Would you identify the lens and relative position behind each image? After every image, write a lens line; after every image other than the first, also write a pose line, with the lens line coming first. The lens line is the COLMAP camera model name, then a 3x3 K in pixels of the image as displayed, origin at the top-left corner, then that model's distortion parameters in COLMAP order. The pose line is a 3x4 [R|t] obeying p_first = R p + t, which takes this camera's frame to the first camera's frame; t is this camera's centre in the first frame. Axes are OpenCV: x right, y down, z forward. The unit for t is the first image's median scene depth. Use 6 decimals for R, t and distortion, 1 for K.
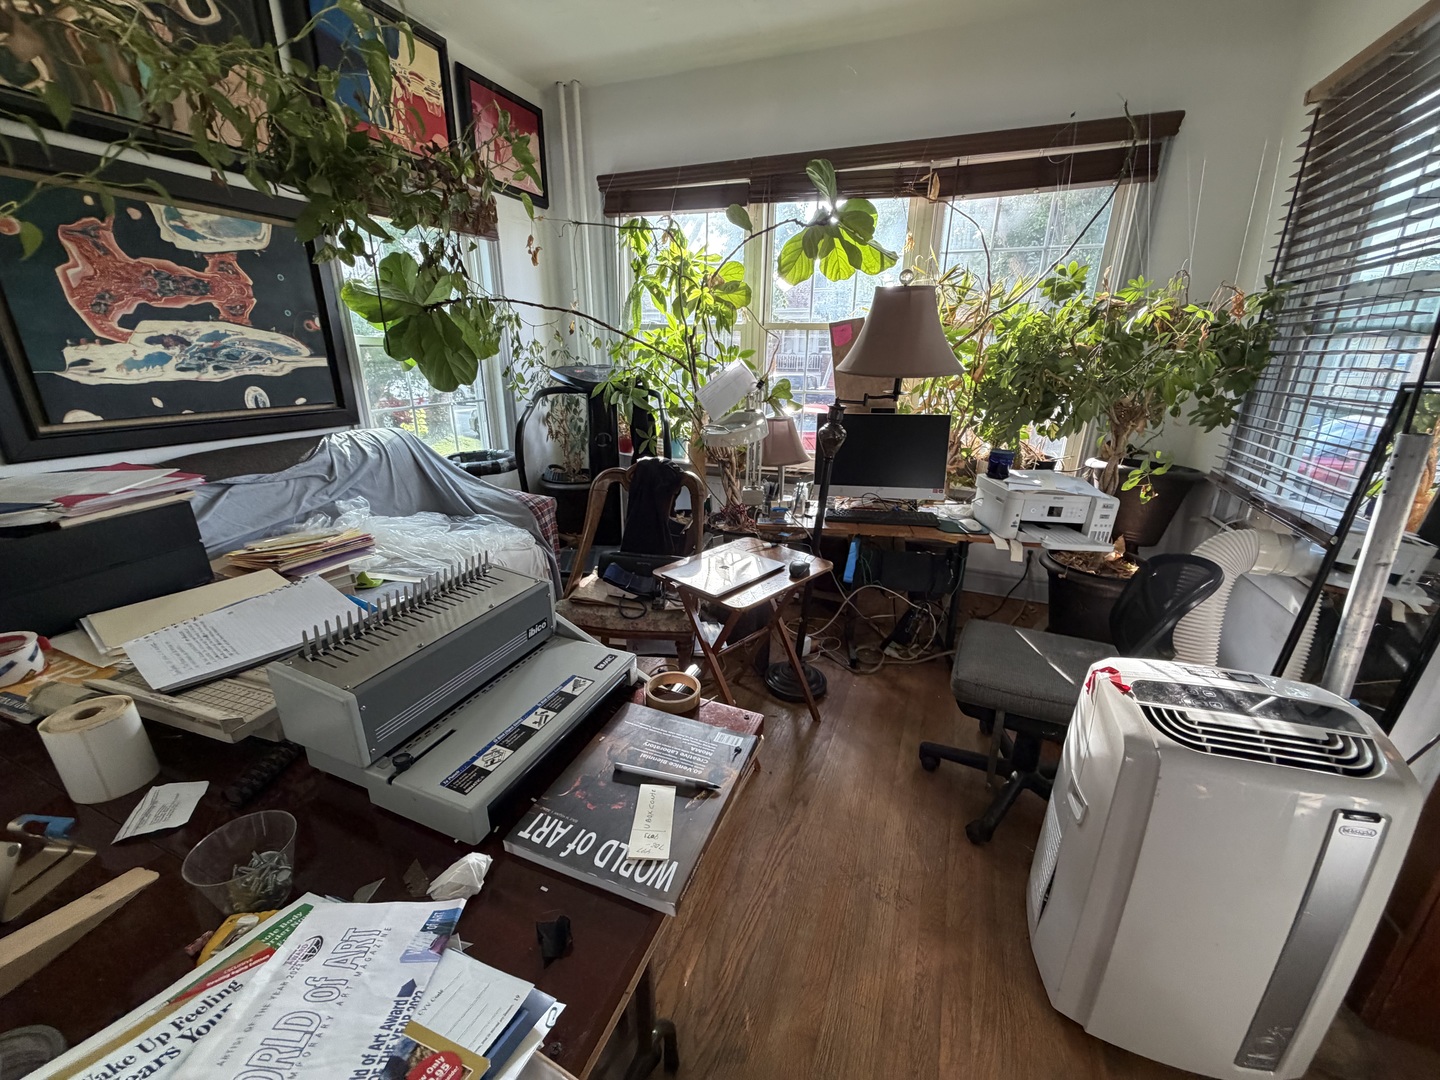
lens RADIAL K [[575.2, 0, 716.2], [0, 575.2, 541.3], [0, 0, 1]] dist [-0.001153, -0.000064]
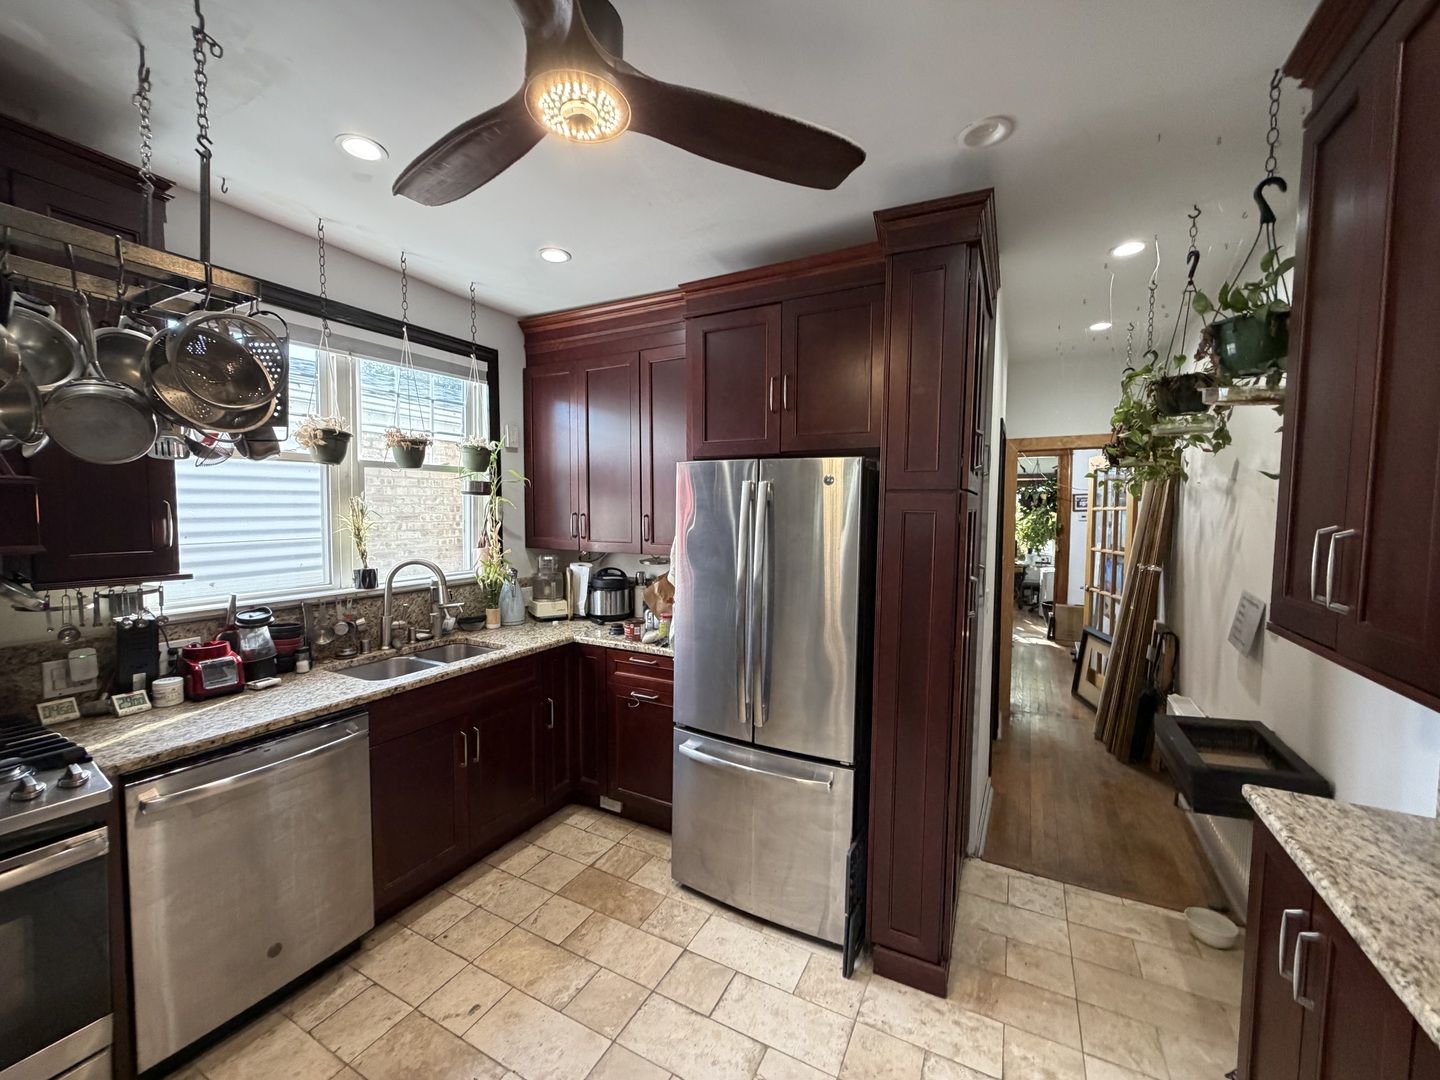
lens RADIAL K [[572.7, 0, 715.5], [0, 572.7, 542.9], [0, 0, 1]] dist [-0.000896, -0.000277]
pose [[0.995643, 0.006524, -0.093020, -1.507383], [-0.030648, 0.965026, -0.260357, 1.028032], [0.088068, 0.262074, 0.961021, -3.454577]]
